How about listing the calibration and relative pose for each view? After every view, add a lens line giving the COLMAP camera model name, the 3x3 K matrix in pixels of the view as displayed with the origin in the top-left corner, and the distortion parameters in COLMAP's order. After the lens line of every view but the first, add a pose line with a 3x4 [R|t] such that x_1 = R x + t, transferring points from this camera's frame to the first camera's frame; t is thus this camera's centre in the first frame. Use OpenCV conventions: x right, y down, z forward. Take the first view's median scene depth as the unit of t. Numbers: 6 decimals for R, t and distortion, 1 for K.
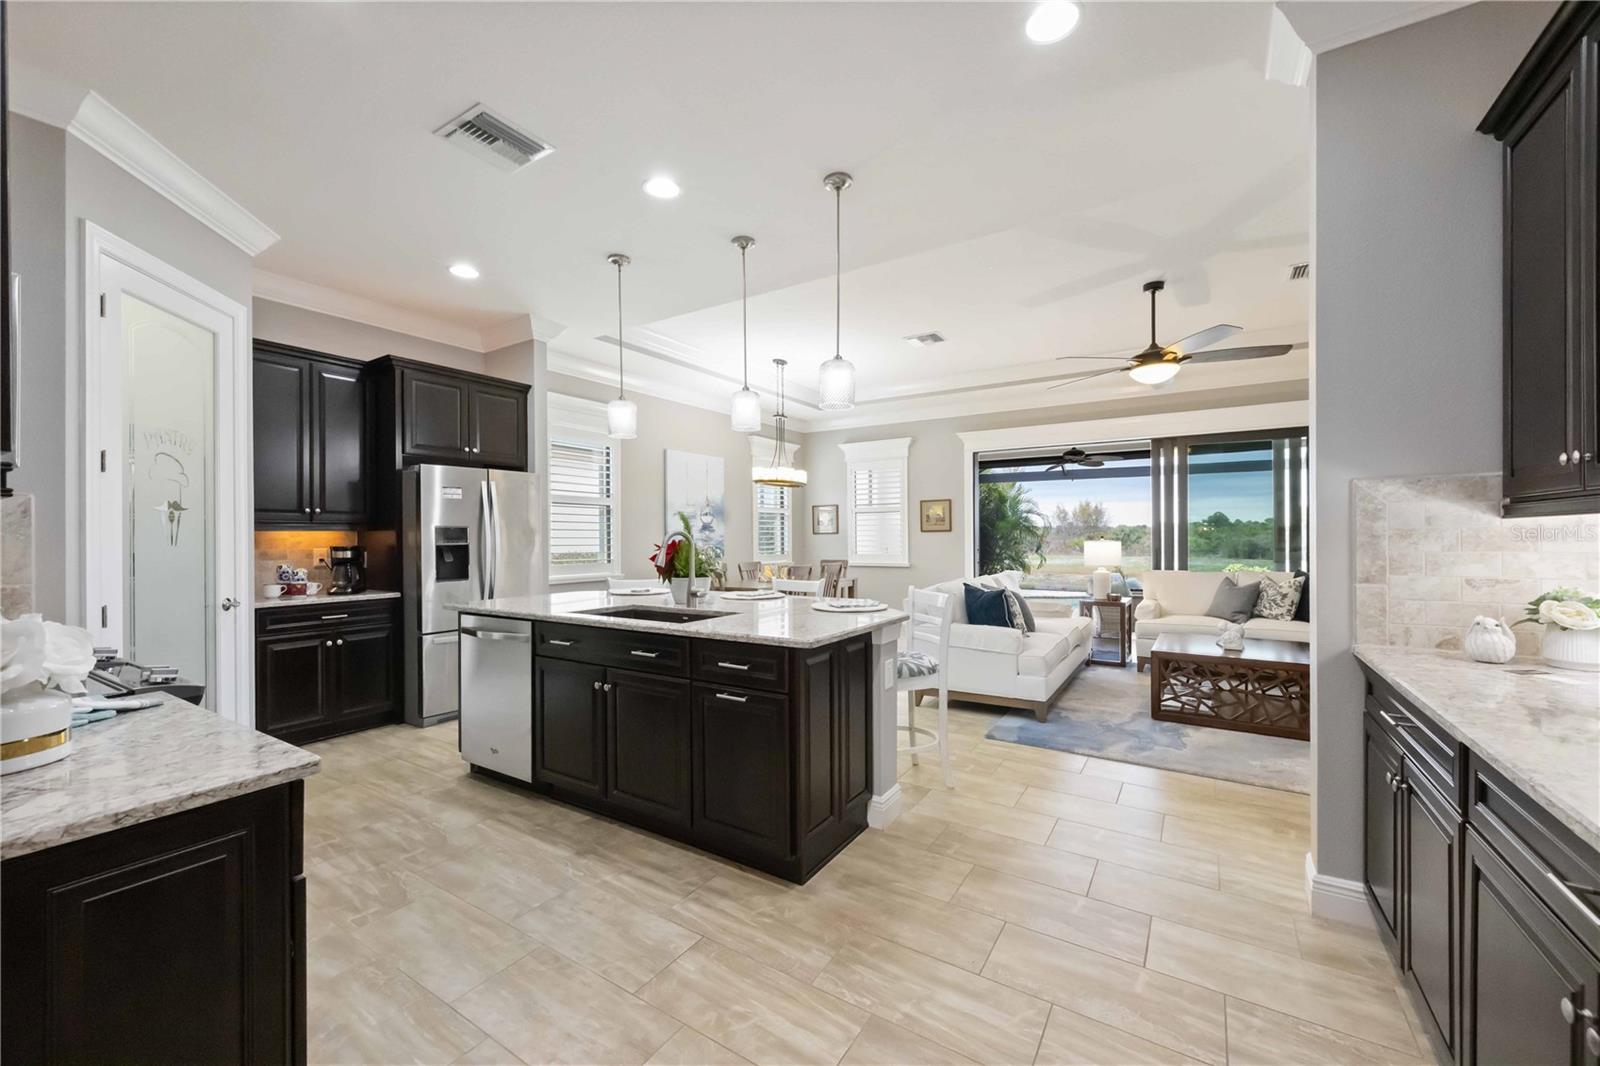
lens RADIAL K [[626.6, 0, 797.7], [0, 626.6, 535.2], [0, 0, 1]] dist [0.001355, -0.000015]
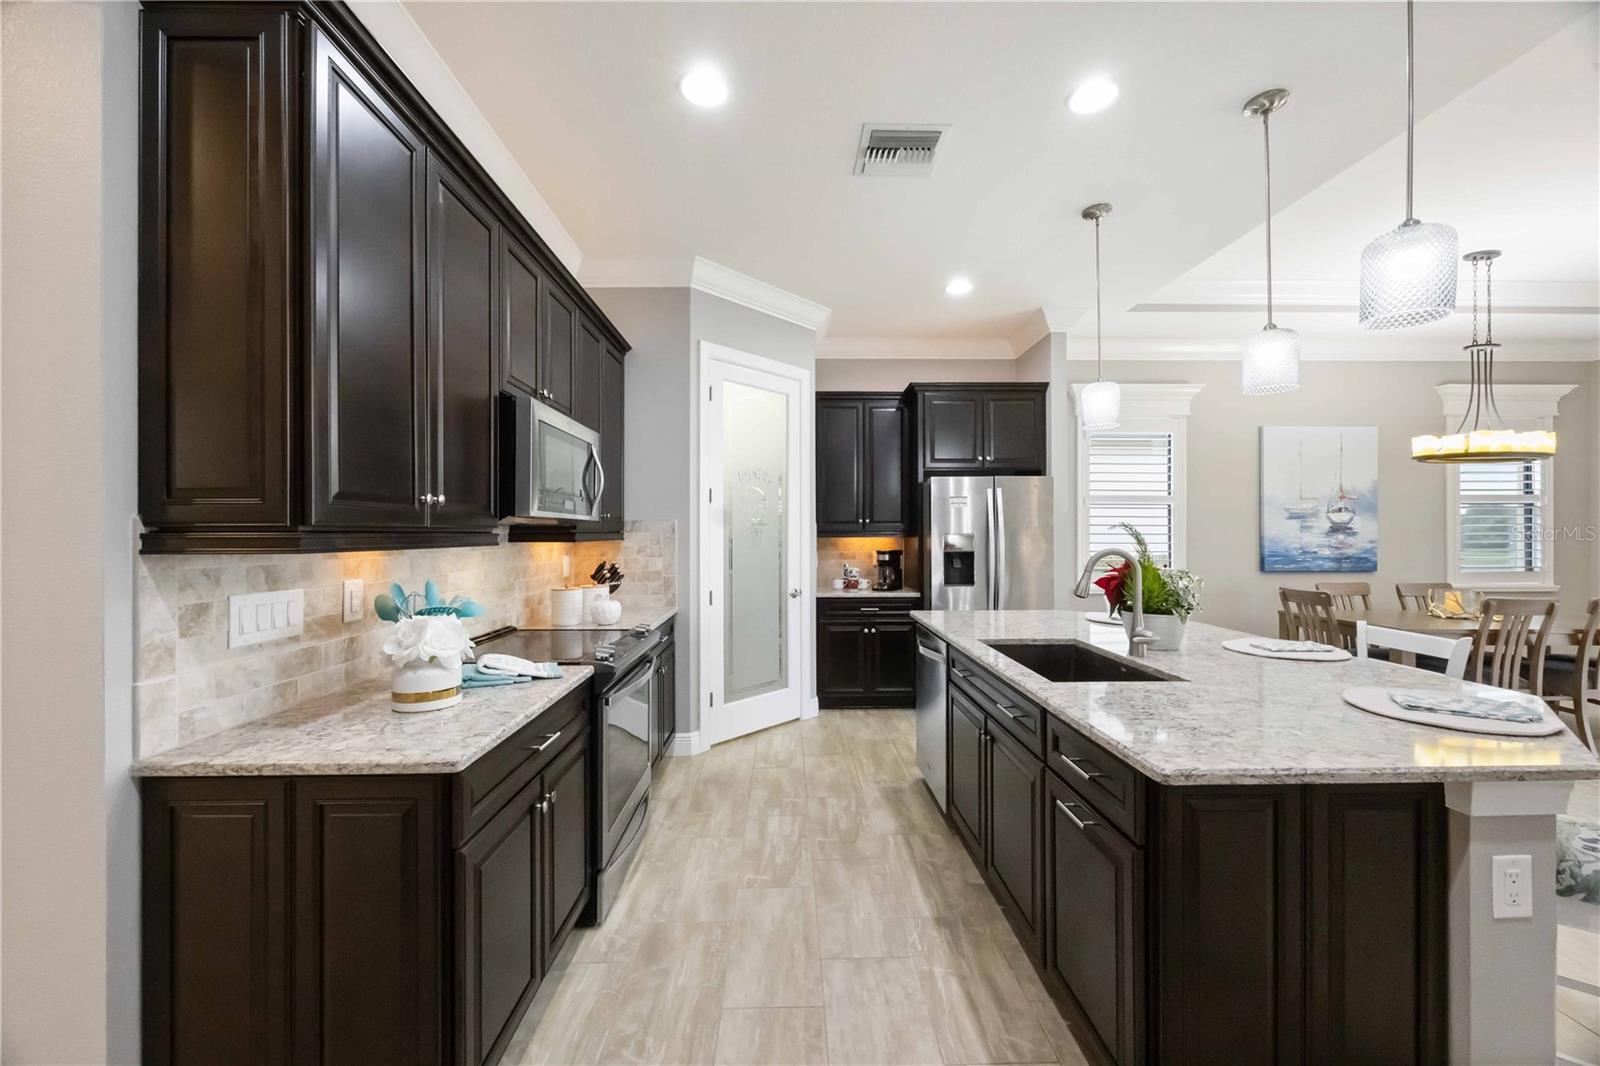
lens RADIAL K [[605.6, 0, 802.0], [0, 605.6, 531.0], [0, 0, 1]] dist [-0.001350, -0.000109]
pose [[0.561526, 0.002860, -0.827454, 0.141856], [-0.000141, 0.999994, 0.003361, -0.022716], [0.827459, -0.001771, 0.561523, 0.216860]]
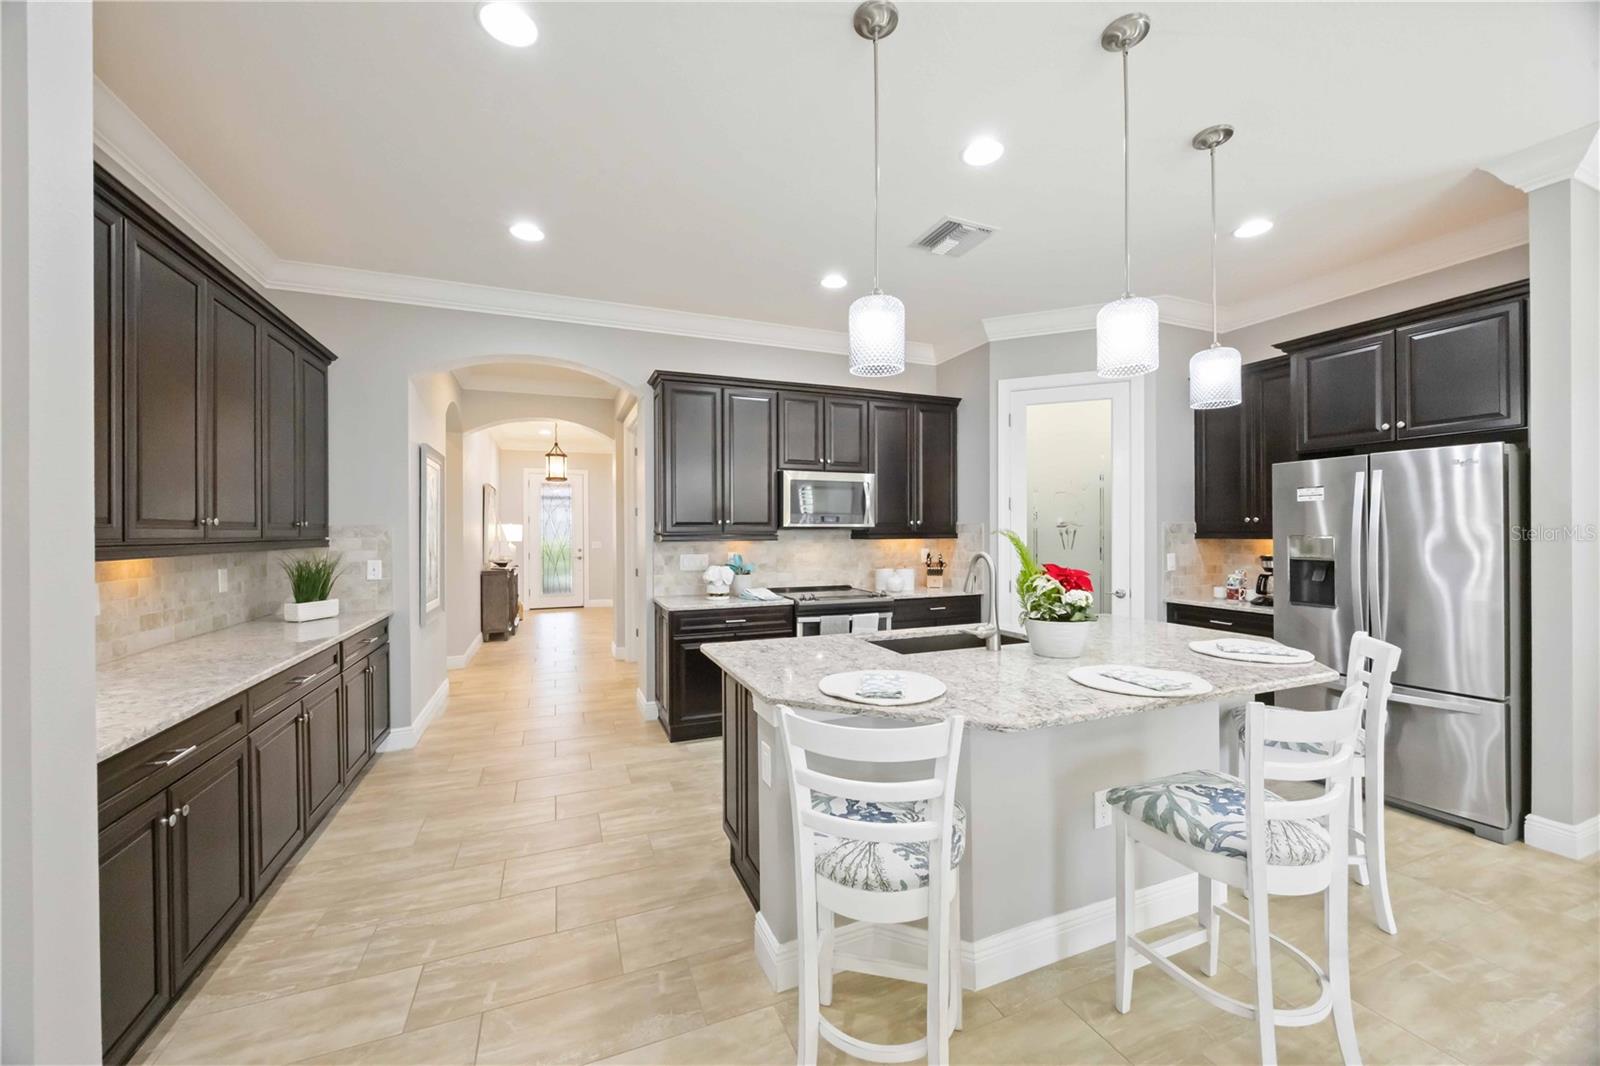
lens RADIAL K [[607.6, 0, 798.9], [0, 607.6, 527.7], [0, 0, 1]] dist [-0.000482, -0.000025]
pose [[-0.577209, 0.003595, -0.816588, 0.447335], [0.008632, 0.999961, -0.001699, -0.029814], [0.816551, -0.008030, -0.577218, 0.928633]]
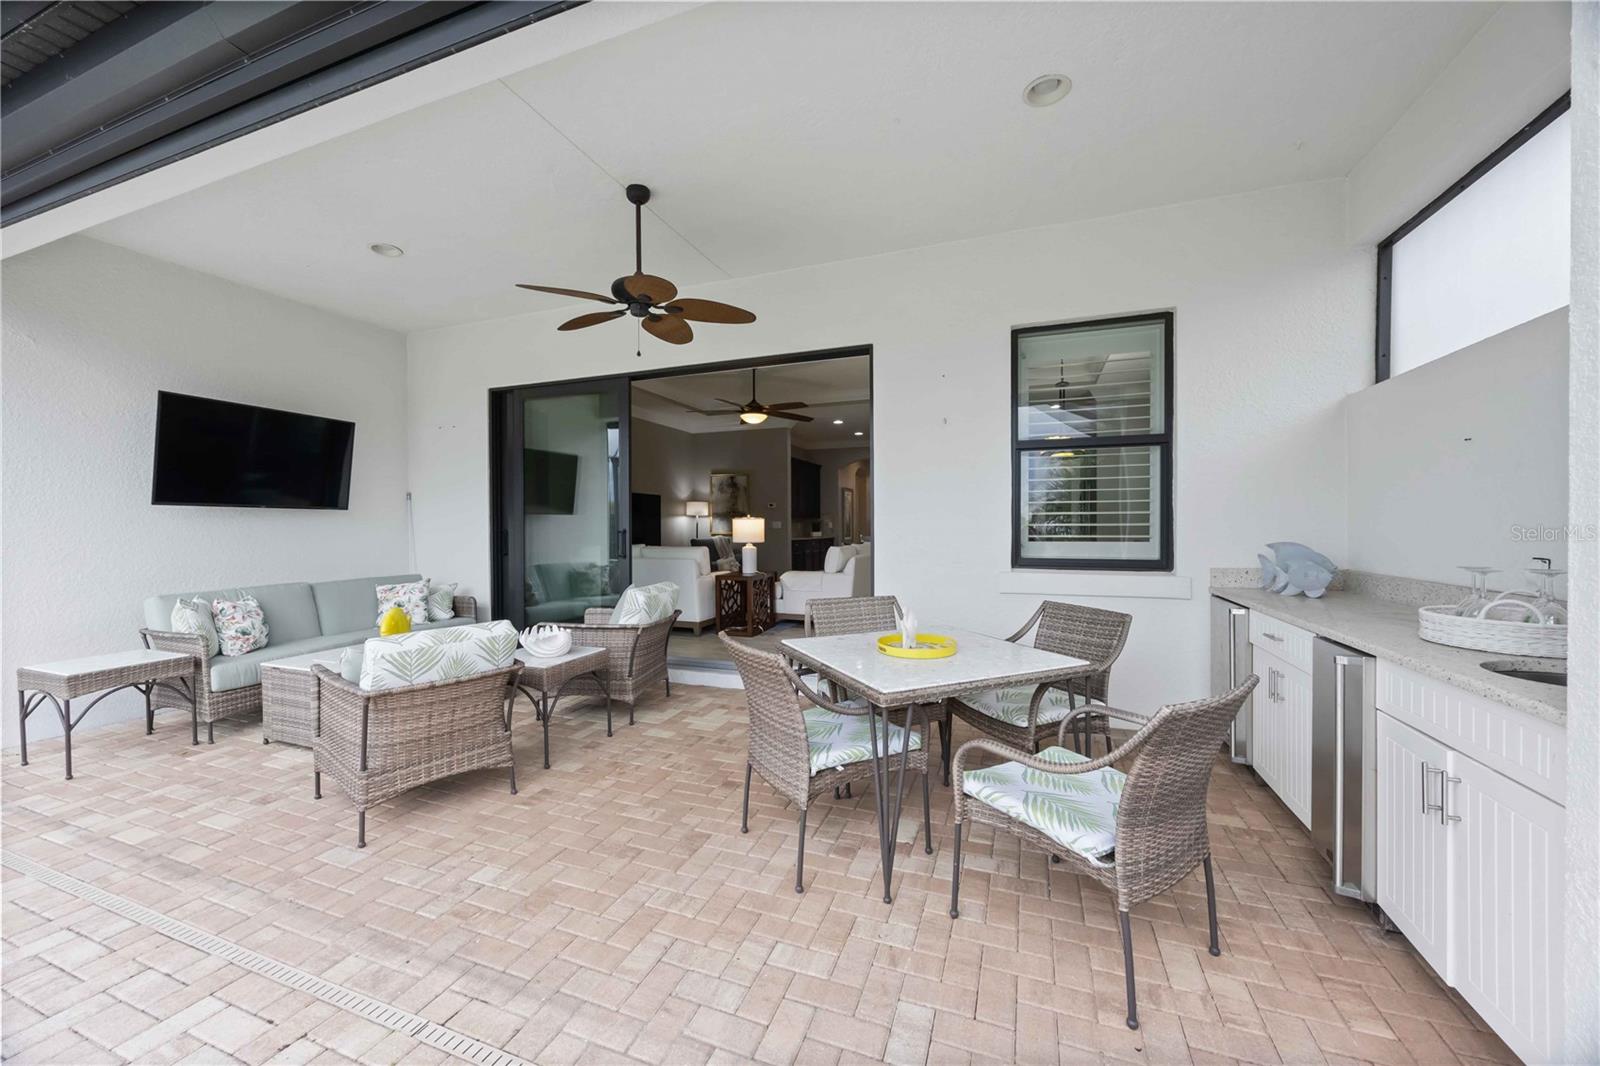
lens RADIAL K [[608.0, 0, 800.0], [0, 608.0, 533.0], [0, 0, 1]] dist [0.000209, 0.000052]
pose [[-0.978861, 0.011615, -0.204197, 0.883721], [0.009834, 0.999904, 0.009734, 0.035275], [0.204291, 0.007520, -0.978881, 2.983583]]
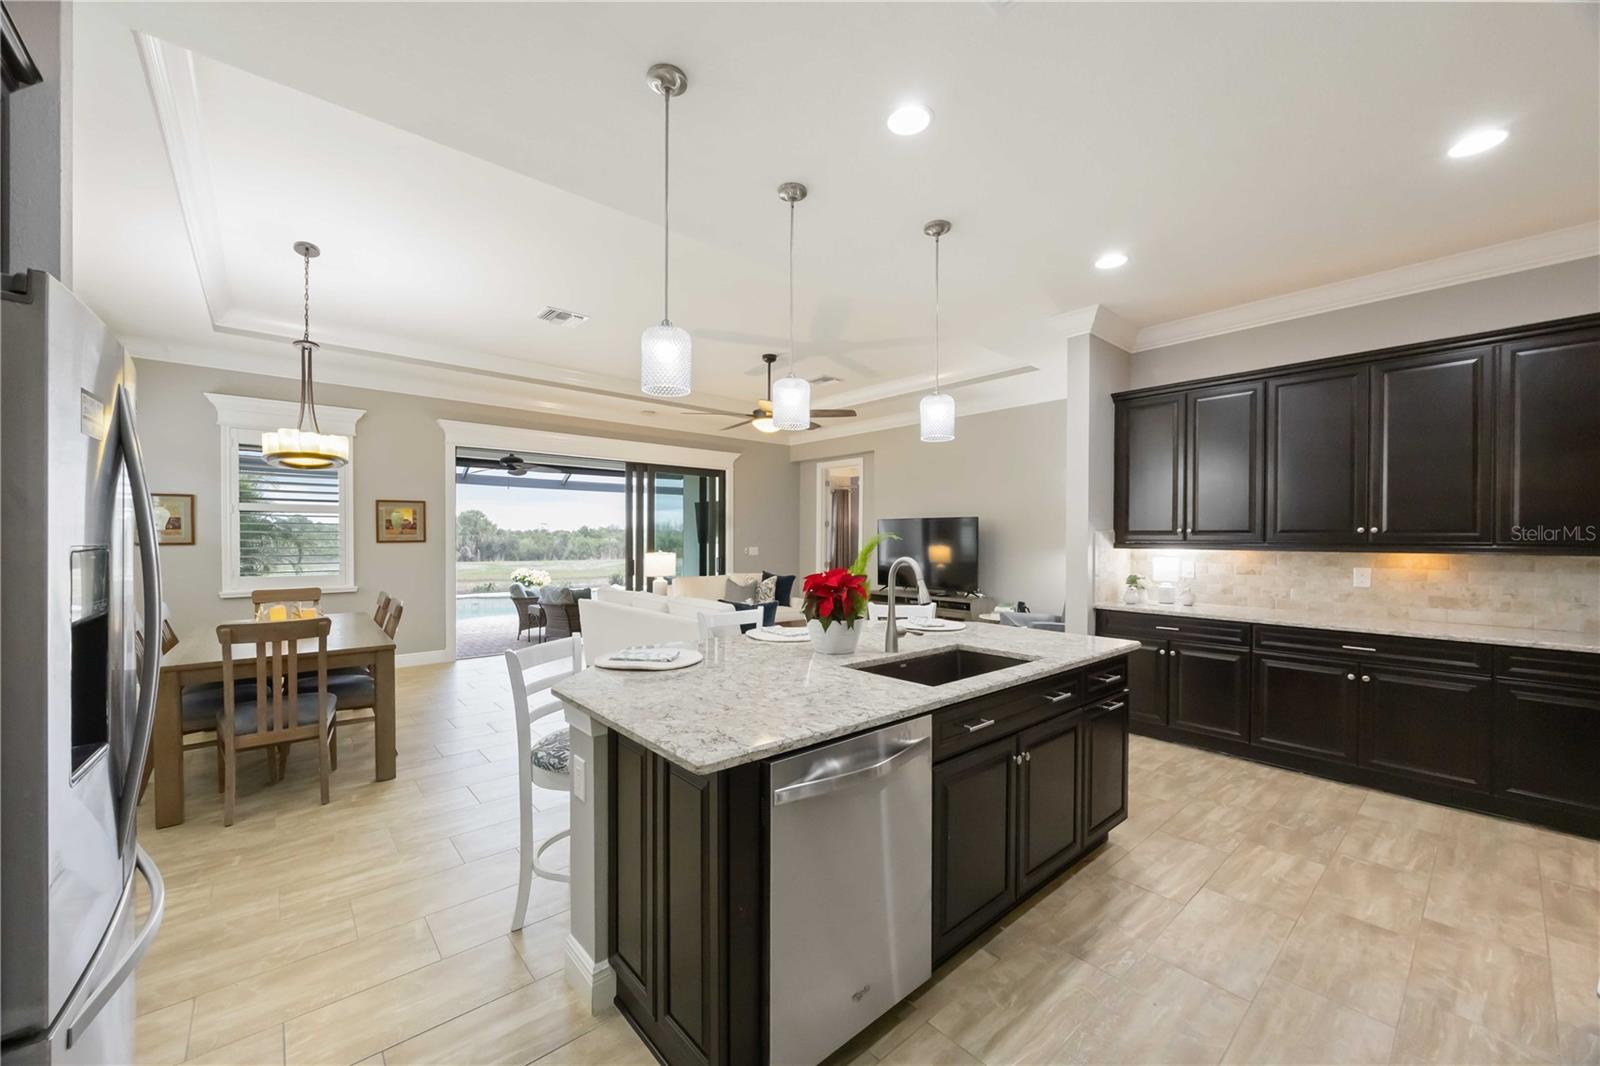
lens RADIAL K [[615.0, 0, 799.3], [0, 615.0, 536.9], [0, 0, 1]] dist [-0.005700, 0.000366]
pose [[0.280495, 0.008861, 0.959815, -0.720521], [-0.006751, 0.999951, -0.007259, -0.020282], [-0.959832, -0.004443, 0.280541, 0.664065]]
